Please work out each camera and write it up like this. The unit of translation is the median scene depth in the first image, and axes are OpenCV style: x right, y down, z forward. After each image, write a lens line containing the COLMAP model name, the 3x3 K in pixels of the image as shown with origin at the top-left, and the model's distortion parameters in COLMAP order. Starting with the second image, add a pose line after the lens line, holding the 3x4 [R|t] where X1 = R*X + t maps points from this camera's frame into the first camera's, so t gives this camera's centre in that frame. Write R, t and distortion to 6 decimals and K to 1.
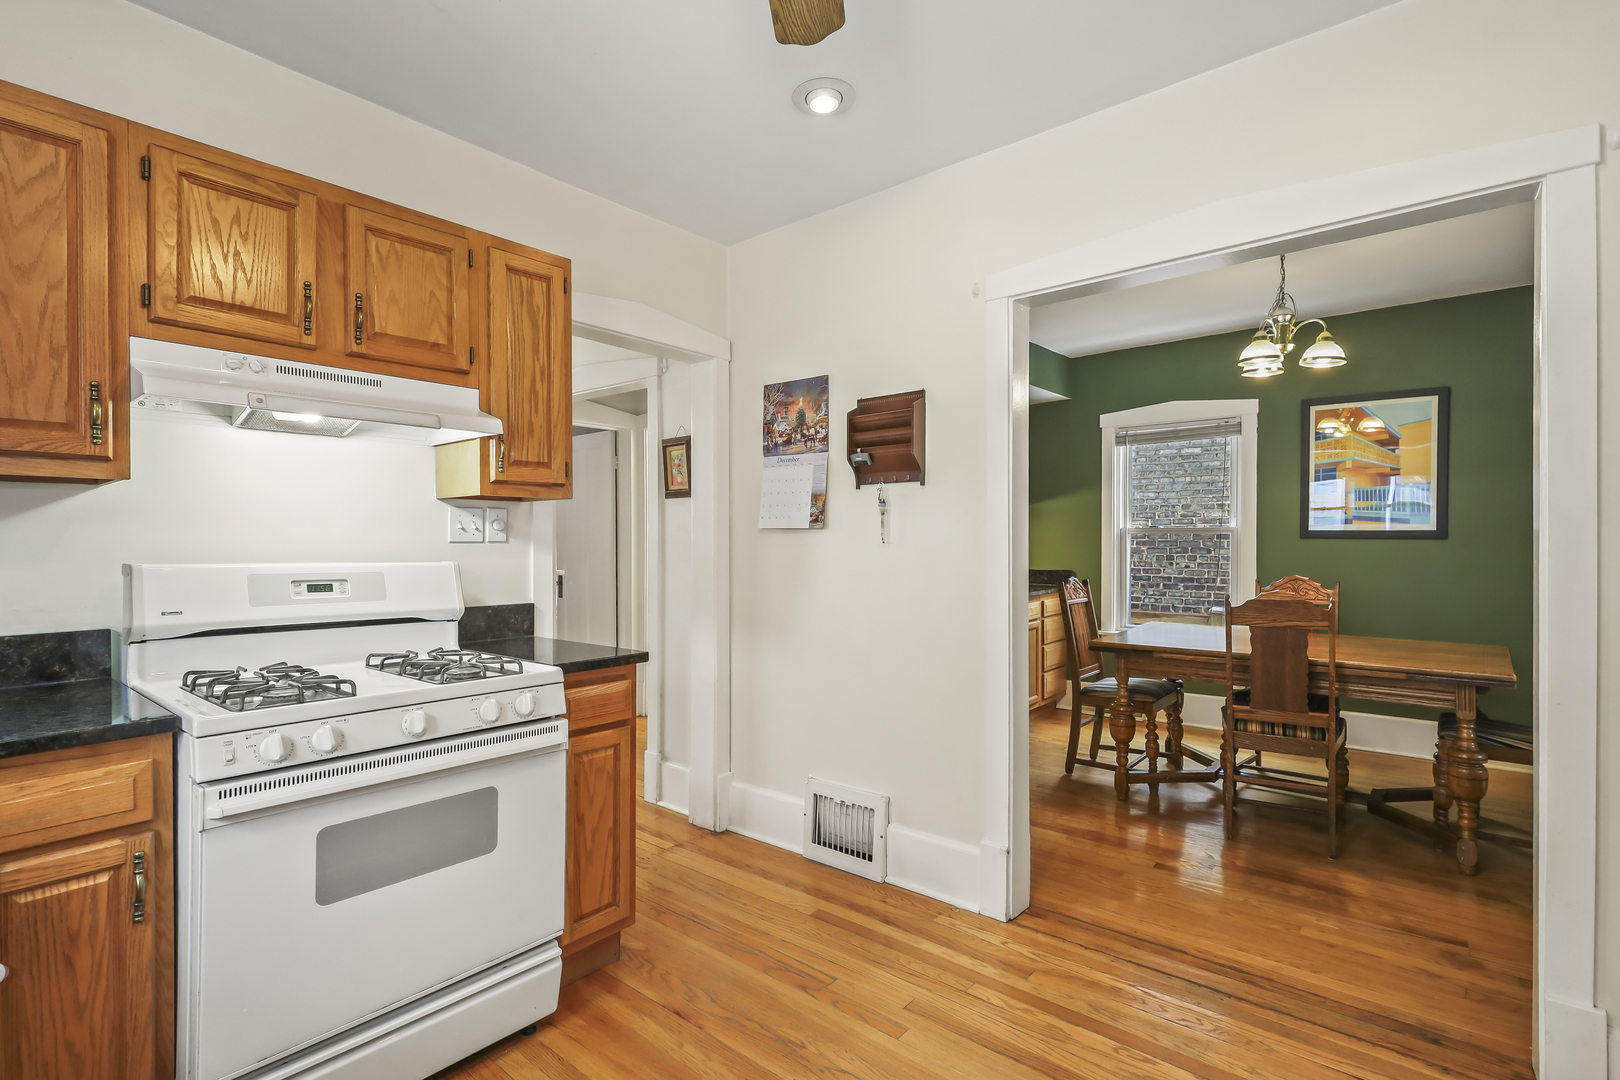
lens RADIAL K [[771.8, 0, 810.0], [0, 771.8, 540.0], [0, 0, 1]] dist [0.001168, 0.000096]
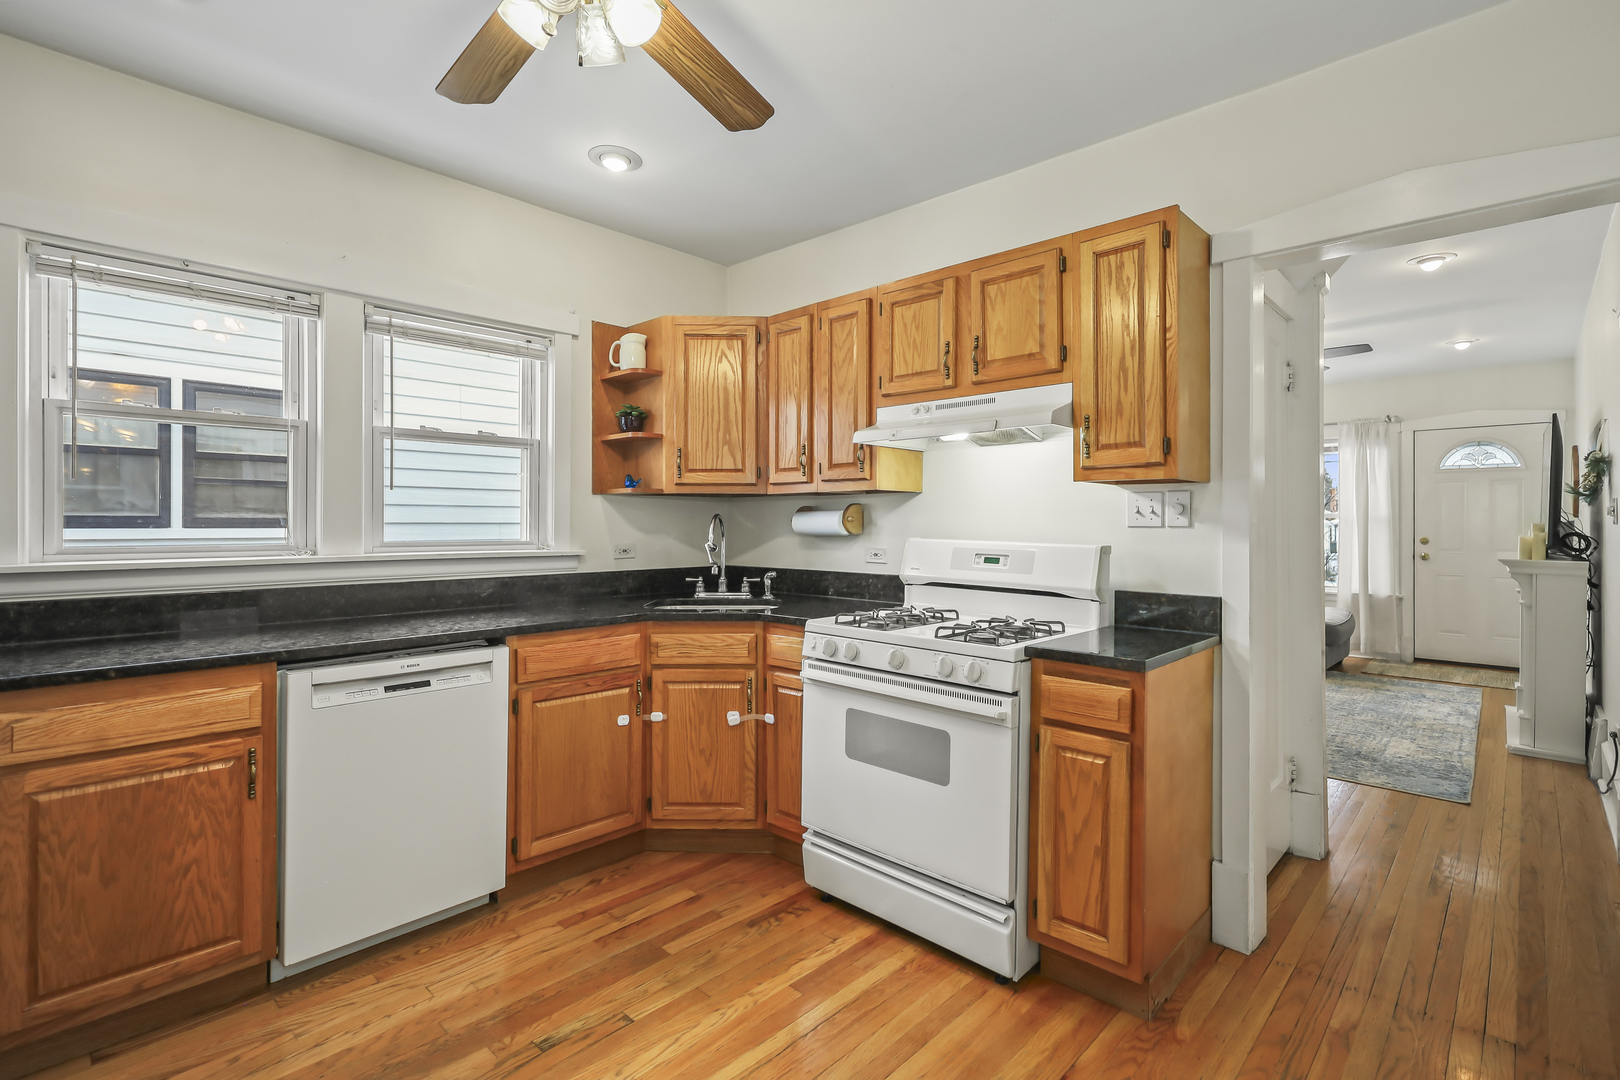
lens RADIAL K [[756.4, 0, 816.2], [0, 756.4, 521.5], [0, 0, 1]] dist [-0.000154, -0.000072]
pose [[-0.058729, -0.003086, -0.998269, 0.678188], [-0.003348, 0.999990, -0.002894, -0.000014], [0.998268, 0.003172, -0.058739, 0.768302]]
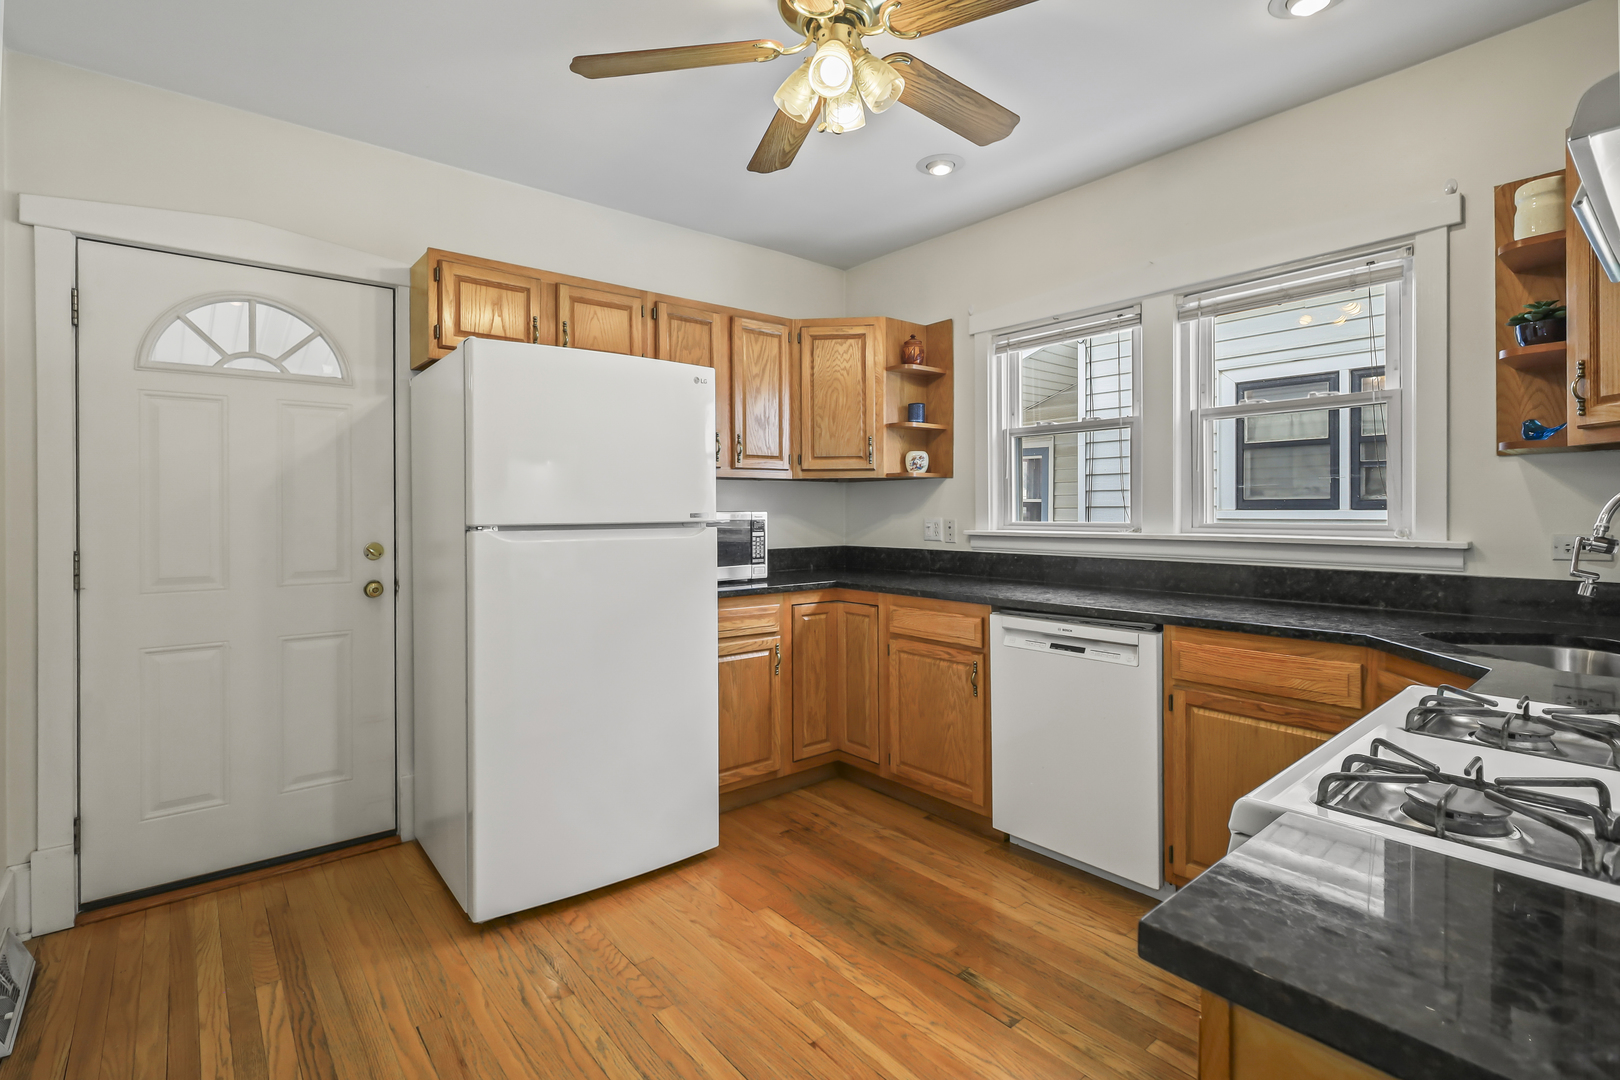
lens RADIAL K [[760.4, 0, 802.5], [0, 760.4, 511.6], [0, 0, 1]] dist [0.000745, 0.000127]
pose [[-0.982765, 0.004589, 0.184805, -0.125964], [0.005442, 0.999977, 0.004110, 0.005575], [-0.184782, 0.005045, -0.982767, 1.374300]]
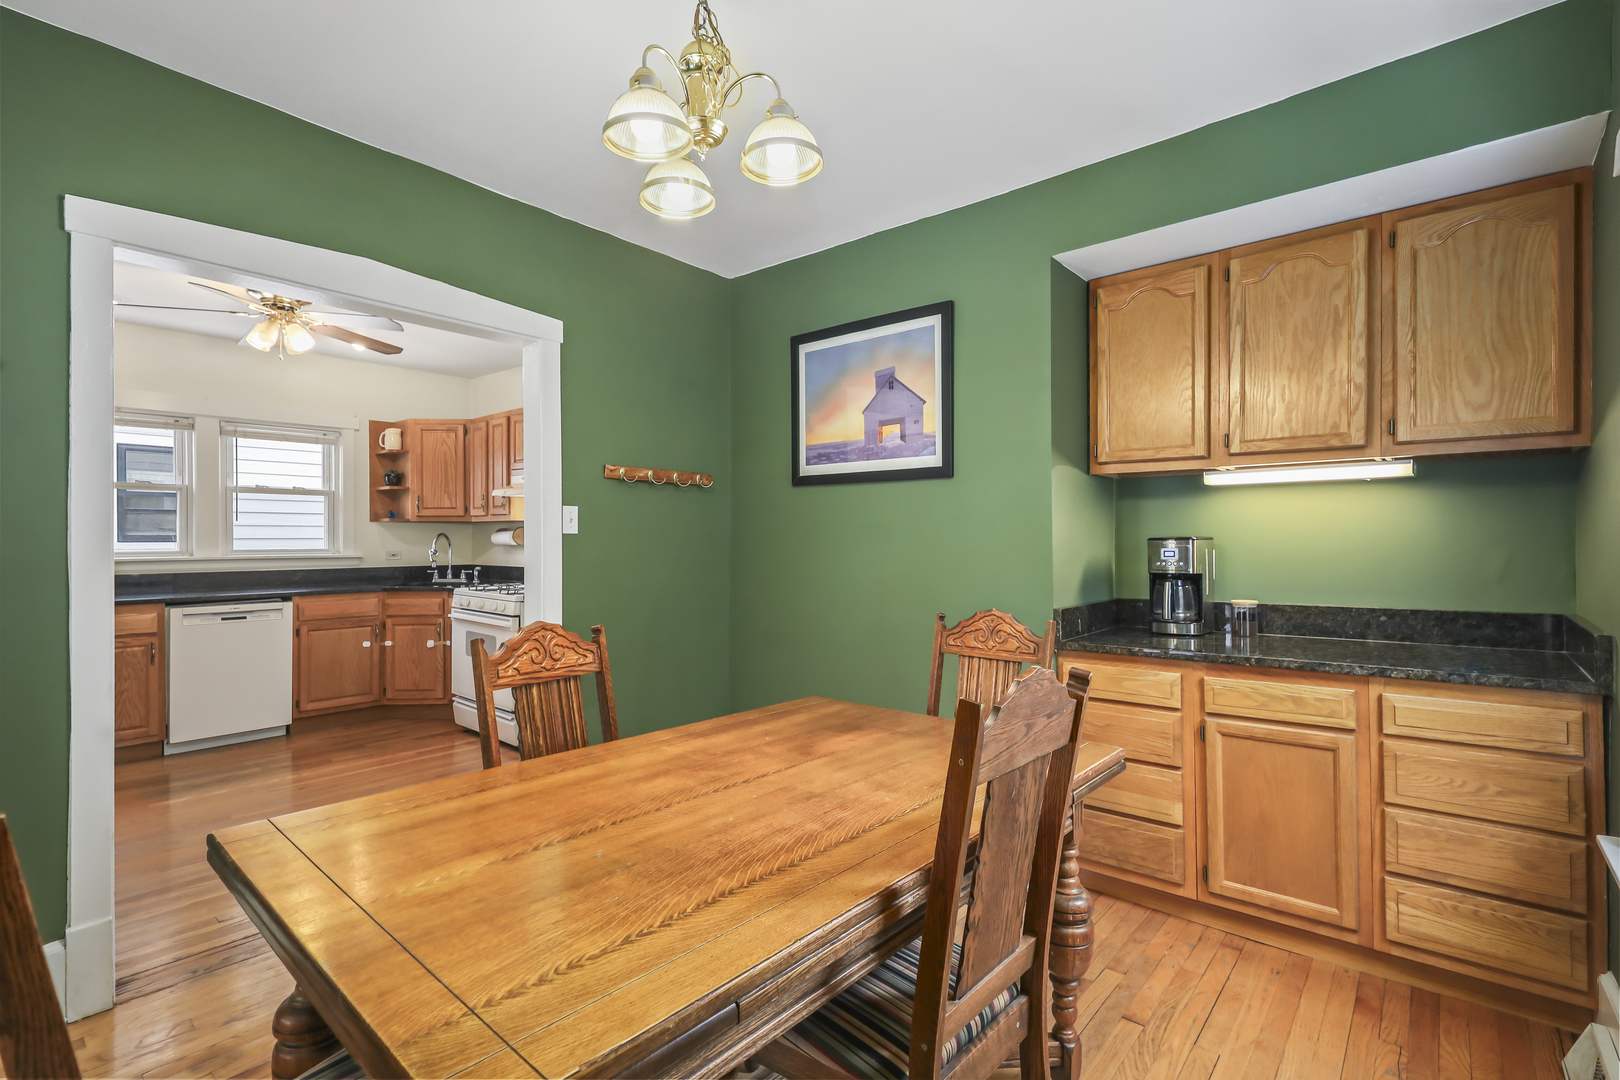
lens RADIAL K [[743.2, 0, 810.0], [0, 743.2, 540.0], [0, 0, 1]] dist [-0.000924, -0.000072]
pose [[-0.002759, 0.003398, -0.999990, 1.745955], [-0.001632, 0.999993, 0.003403, -0.005942], [0.999995, 0.001642, -0.002753, 1.761319]]
